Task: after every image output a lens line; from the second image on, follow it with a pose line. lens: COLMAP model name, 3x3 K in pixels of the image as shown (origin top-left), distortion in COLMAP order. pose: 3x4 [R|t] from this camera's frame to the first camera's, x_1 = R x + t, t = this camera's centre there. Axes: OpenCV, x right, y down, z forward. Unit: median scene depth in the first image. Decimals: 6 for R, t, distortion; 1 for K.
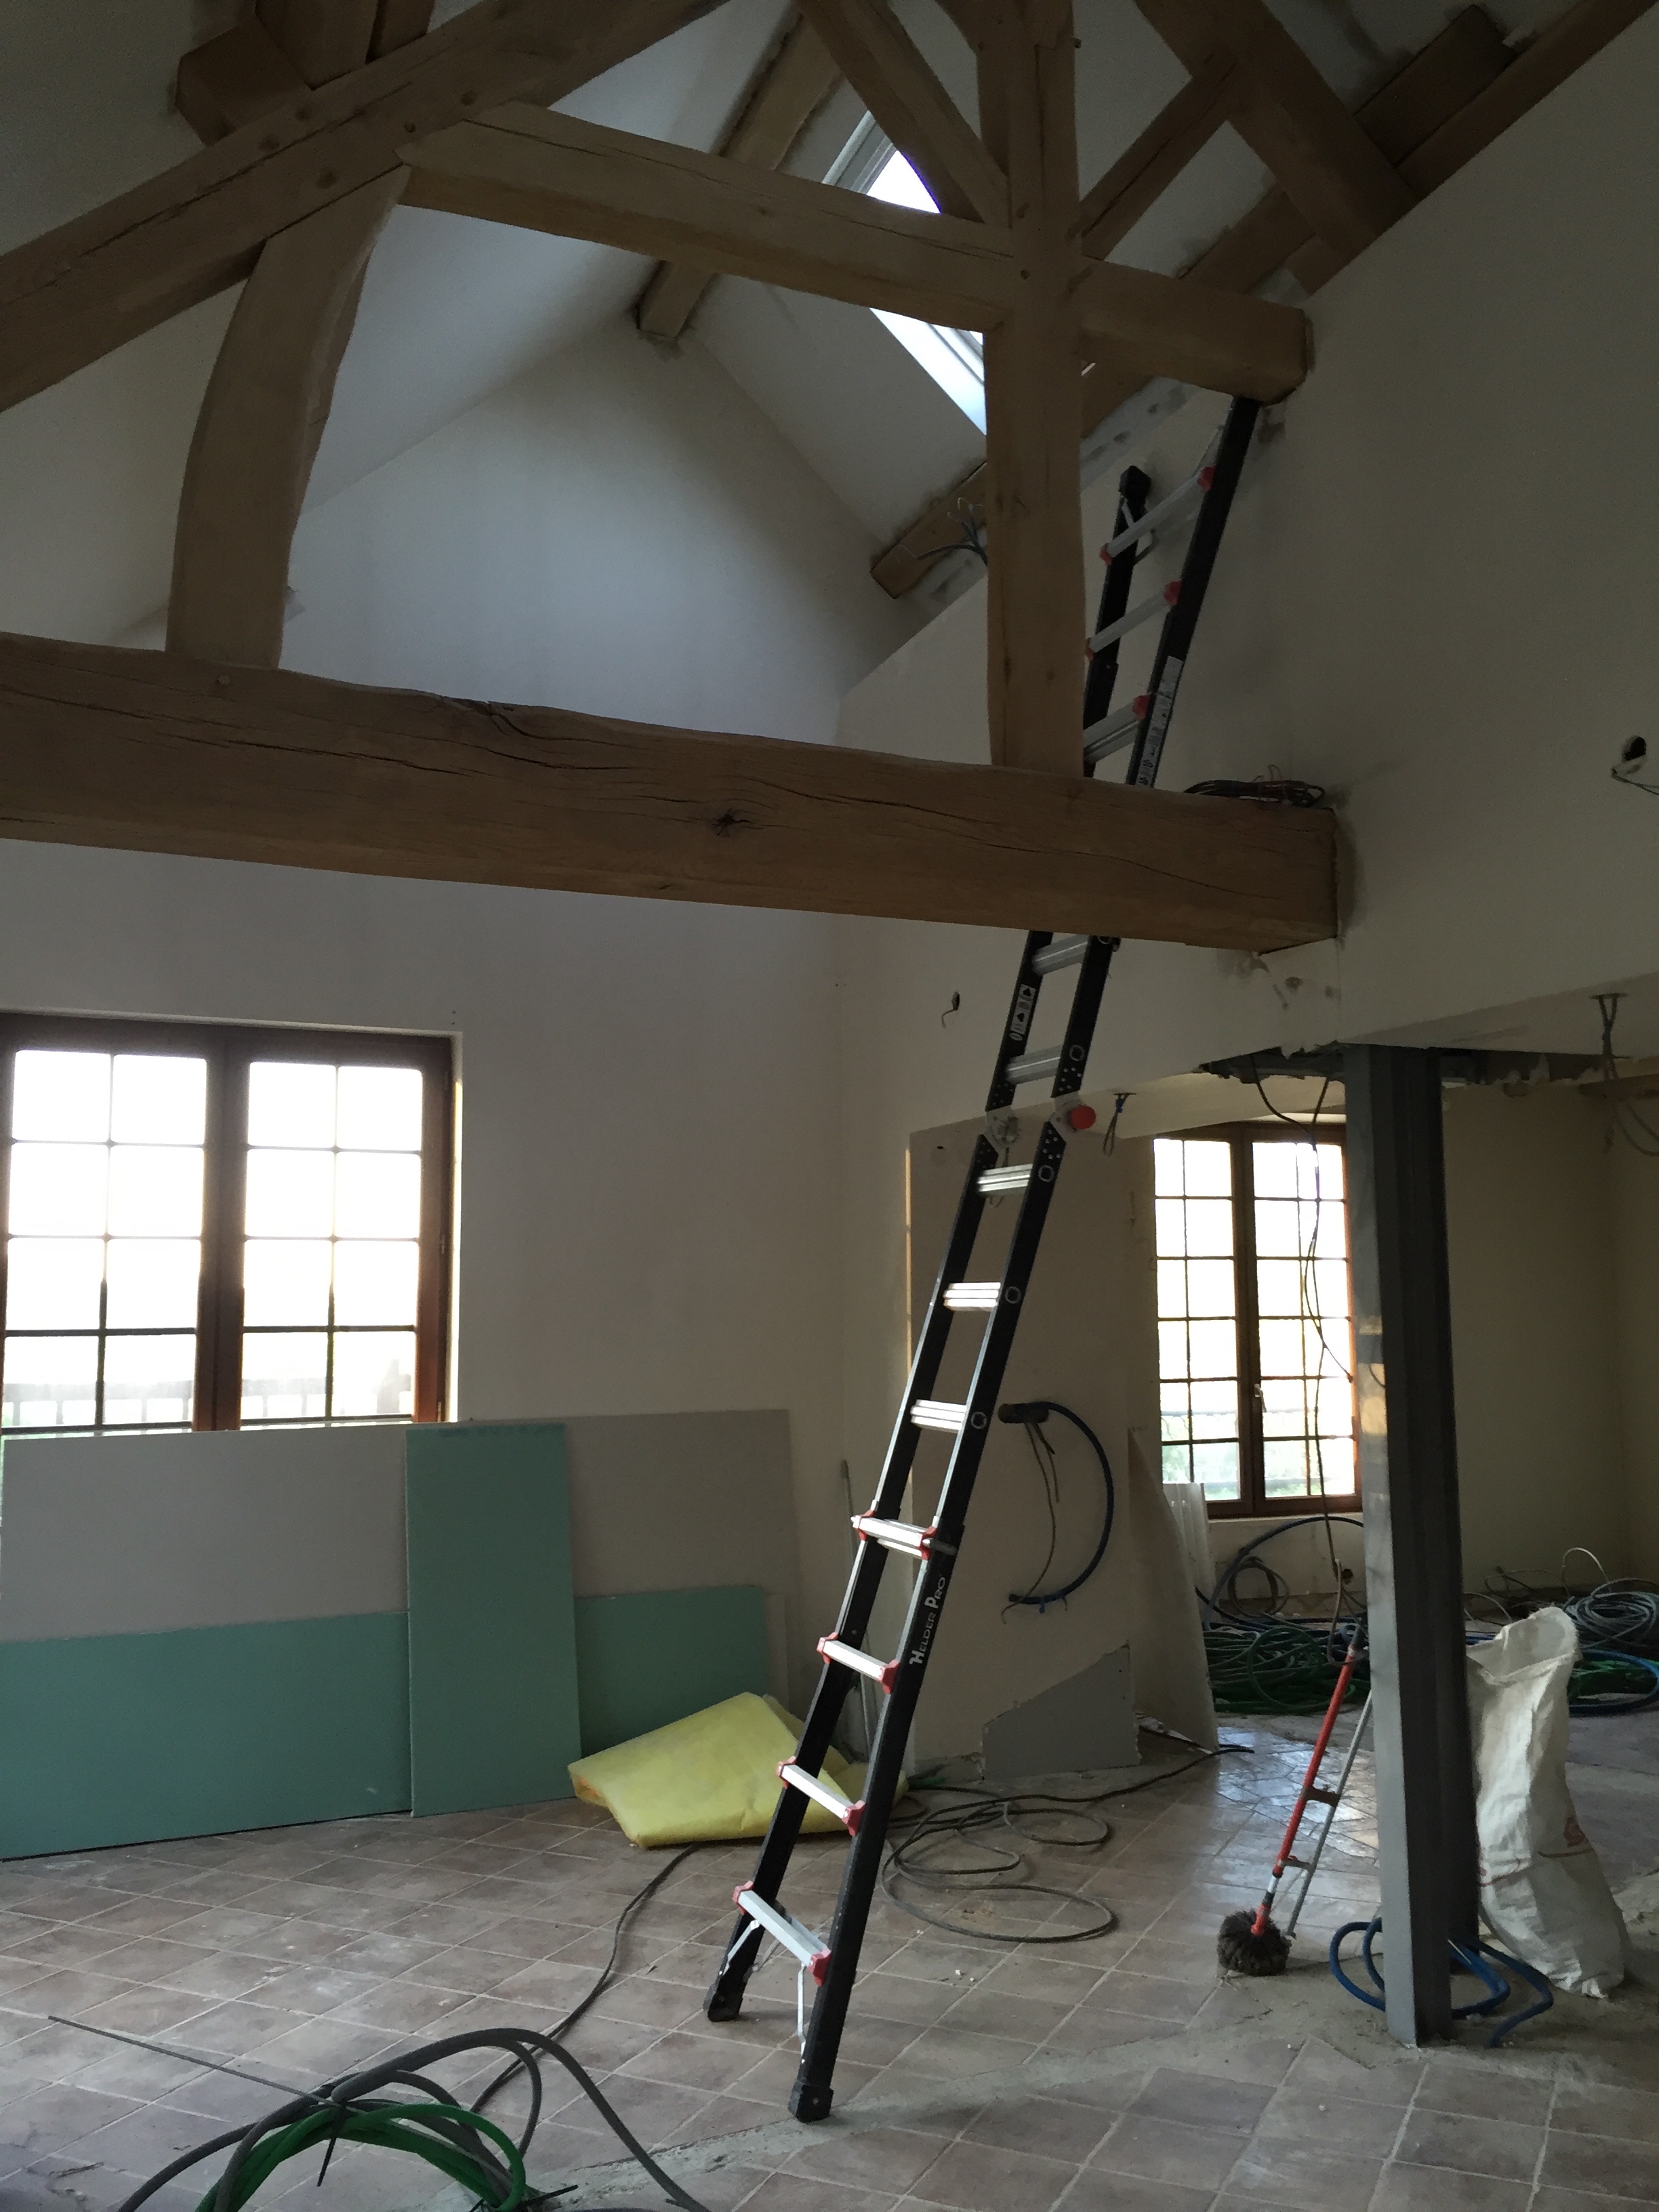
lens RADIAL K [[1872.3, 0, 829.2], [0, 1872.3, 1064.5], [0, 0, 1]] dist [0.031051, -0.005708]
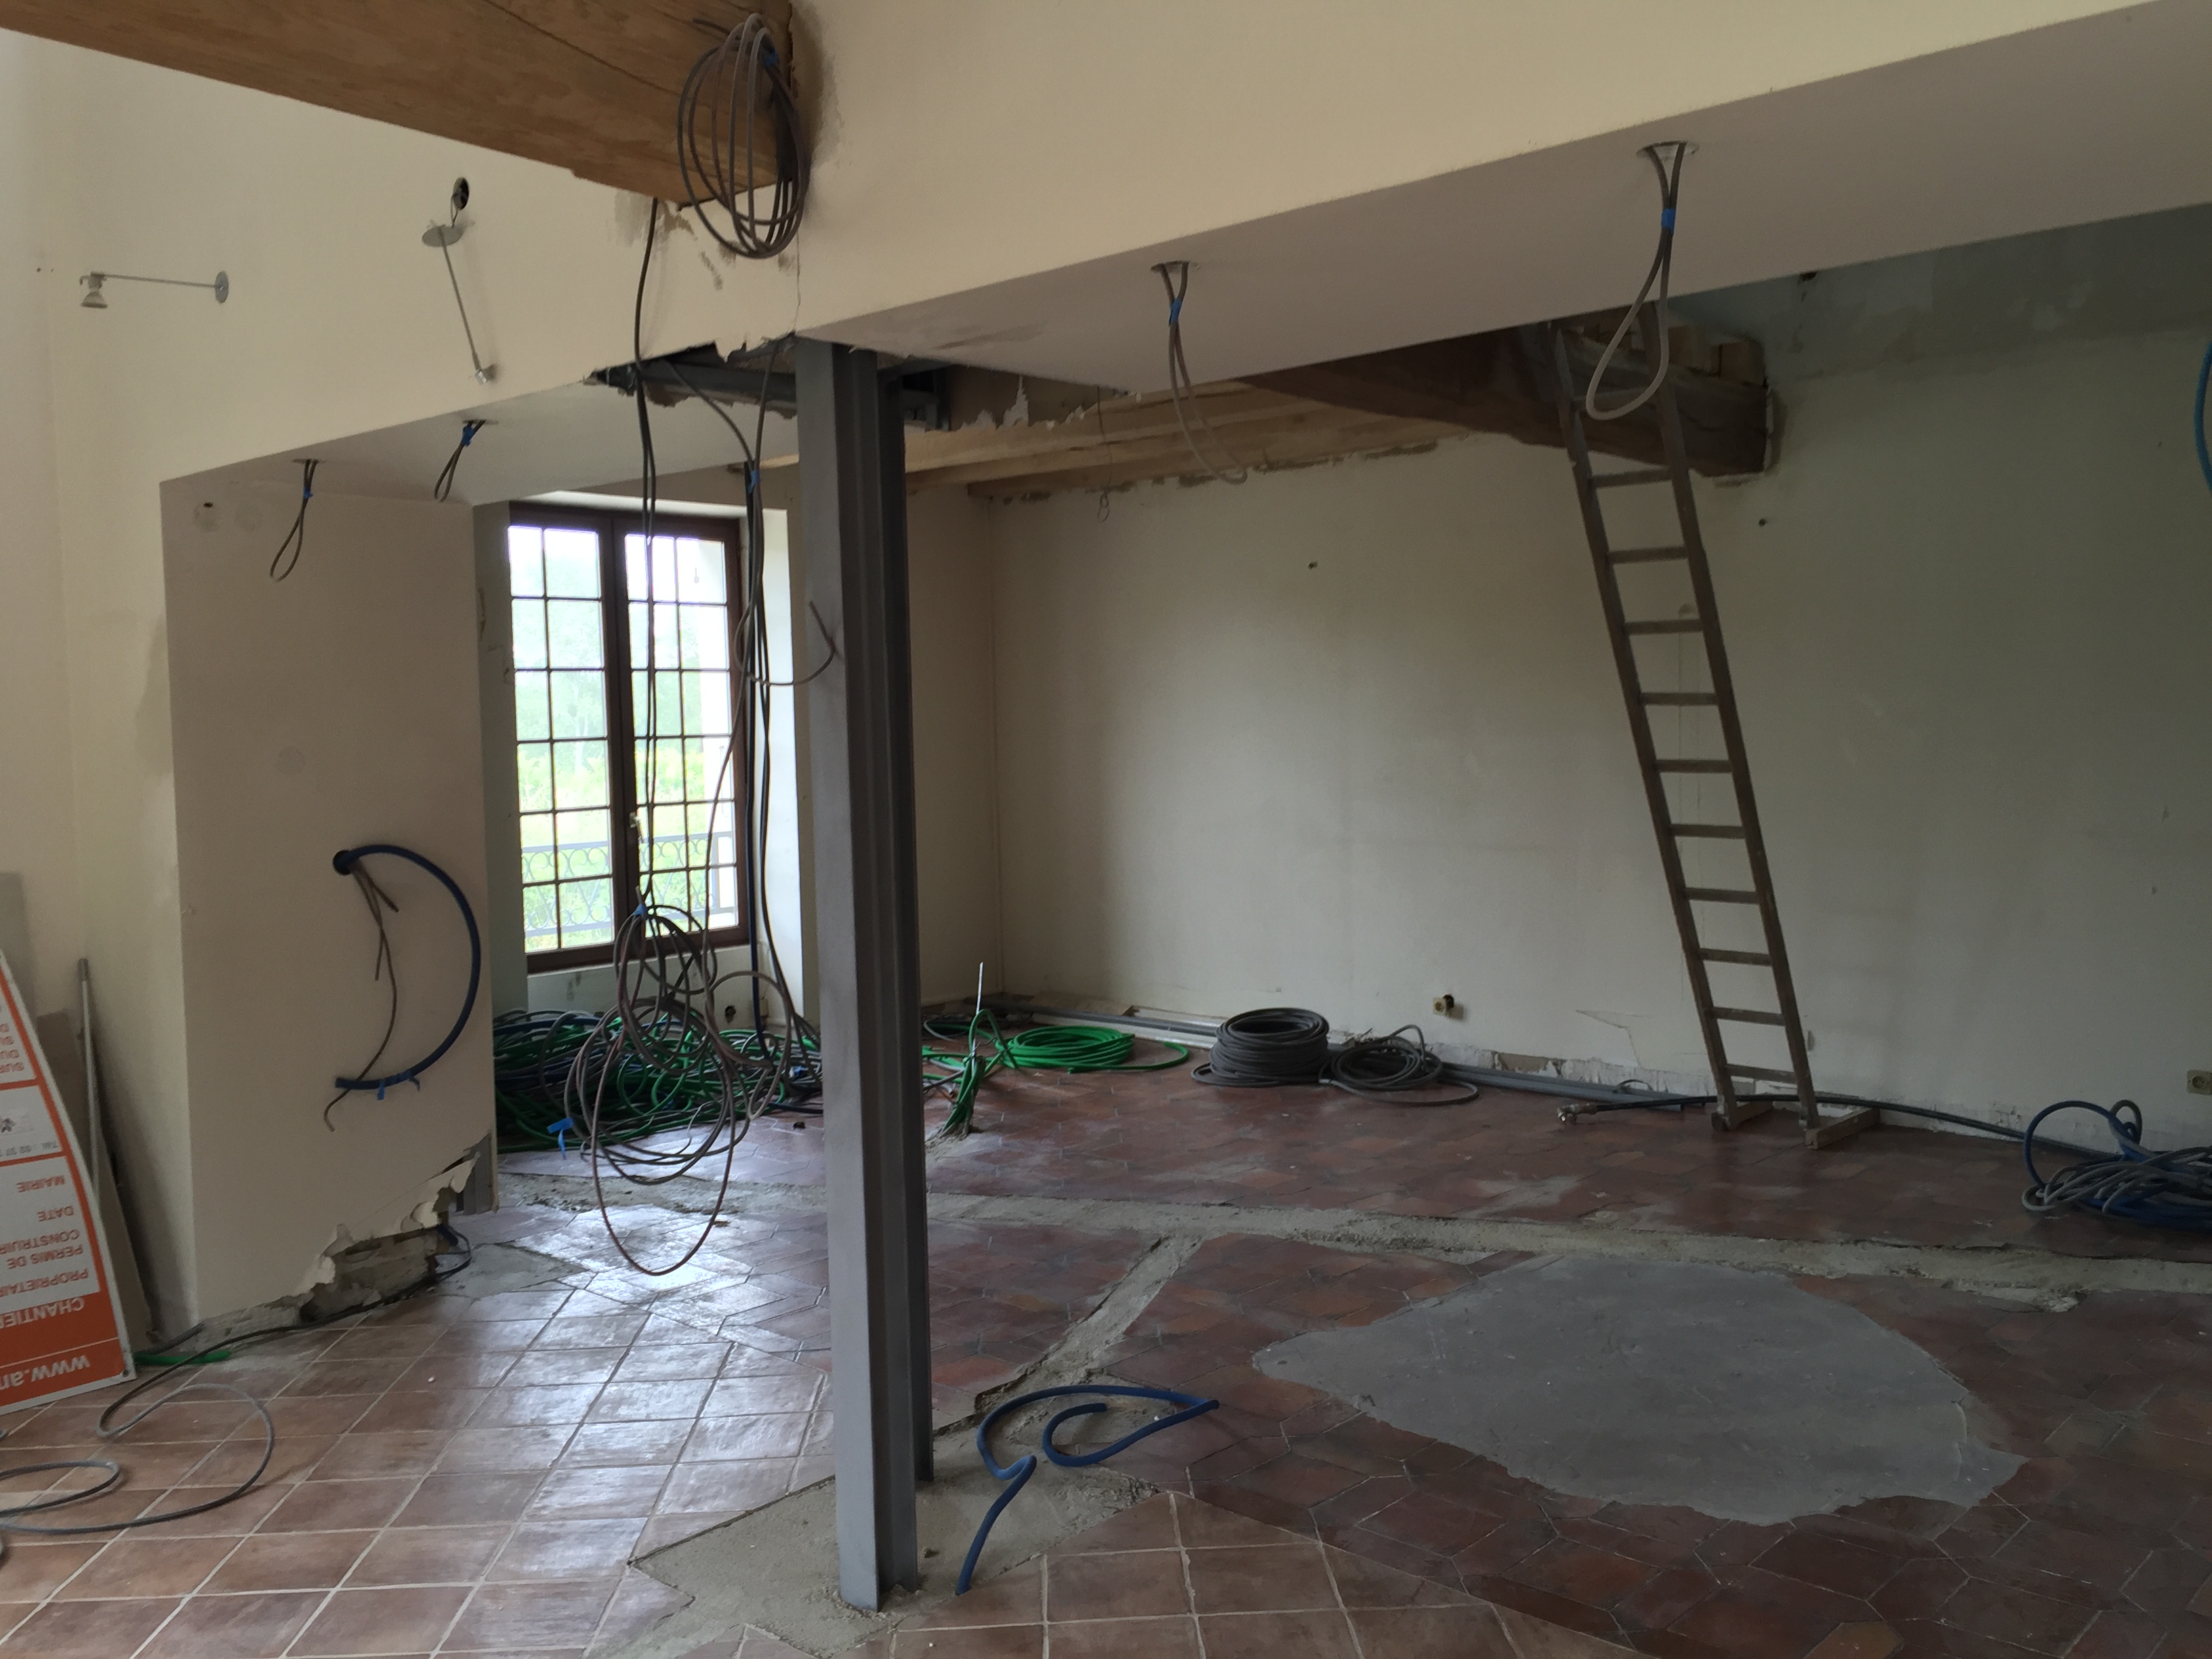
lens RADIAL K [[1872.3, 0, 1106.0], [0, 1872.3, 829.5], [0, 0, 1]] dist [0.031051, -0.005708]
pose [[0.885353, -0.047424, 0.462494, 0.016799], [-0.036148, 0.984751, 0.170174, 0.020654], [-0.463512, -0.167382, 0.870138, 0.130167]]
